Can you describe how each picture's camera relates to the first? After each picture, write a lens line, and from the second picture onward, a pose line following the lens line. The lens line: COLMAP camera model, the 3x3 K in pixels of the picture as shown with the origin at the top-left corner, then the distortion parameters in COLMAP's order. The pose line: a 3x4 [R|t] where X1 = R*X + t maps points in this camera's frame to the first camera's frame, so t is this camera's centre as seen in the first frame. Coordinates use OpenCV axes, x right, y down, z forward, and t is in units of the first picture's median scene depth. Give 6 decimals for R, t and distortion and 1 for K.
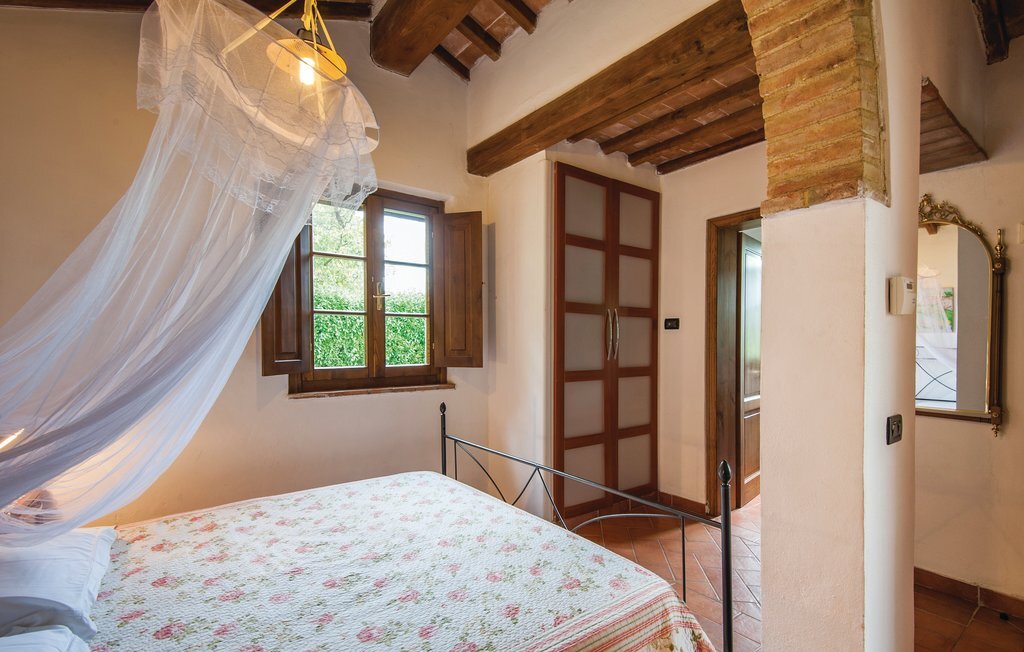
lens RADIAL K [[485.0, 0, 516.4], [0, 485.0, 346.3], [0, 0, 1]] dist [-0.000234, -0.000162]
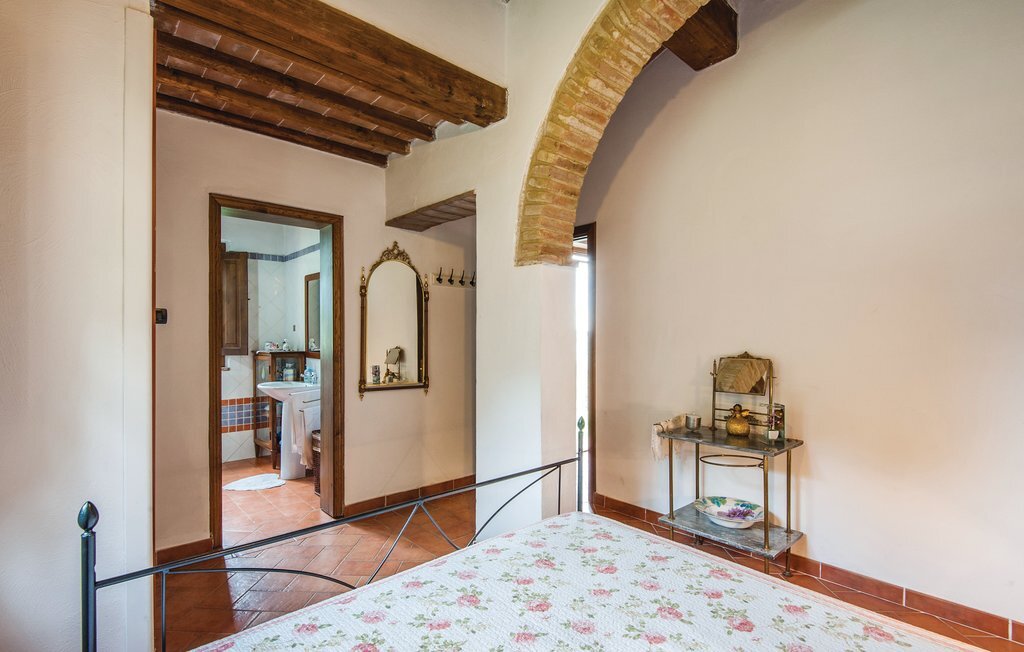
lens RADIAL K [[469.5, 0, 506.5], [0, 469.5, 337.4], [0, 0, 1]] dist [-0.001772, -0.000492]
pose [[-0.089064, -0.001924, 0.996024, -0.682513], [0.004278, 0.999988, 0.002314, -0.021004], [-0.996017, 0.004467, -0.089055, 0.857391]]
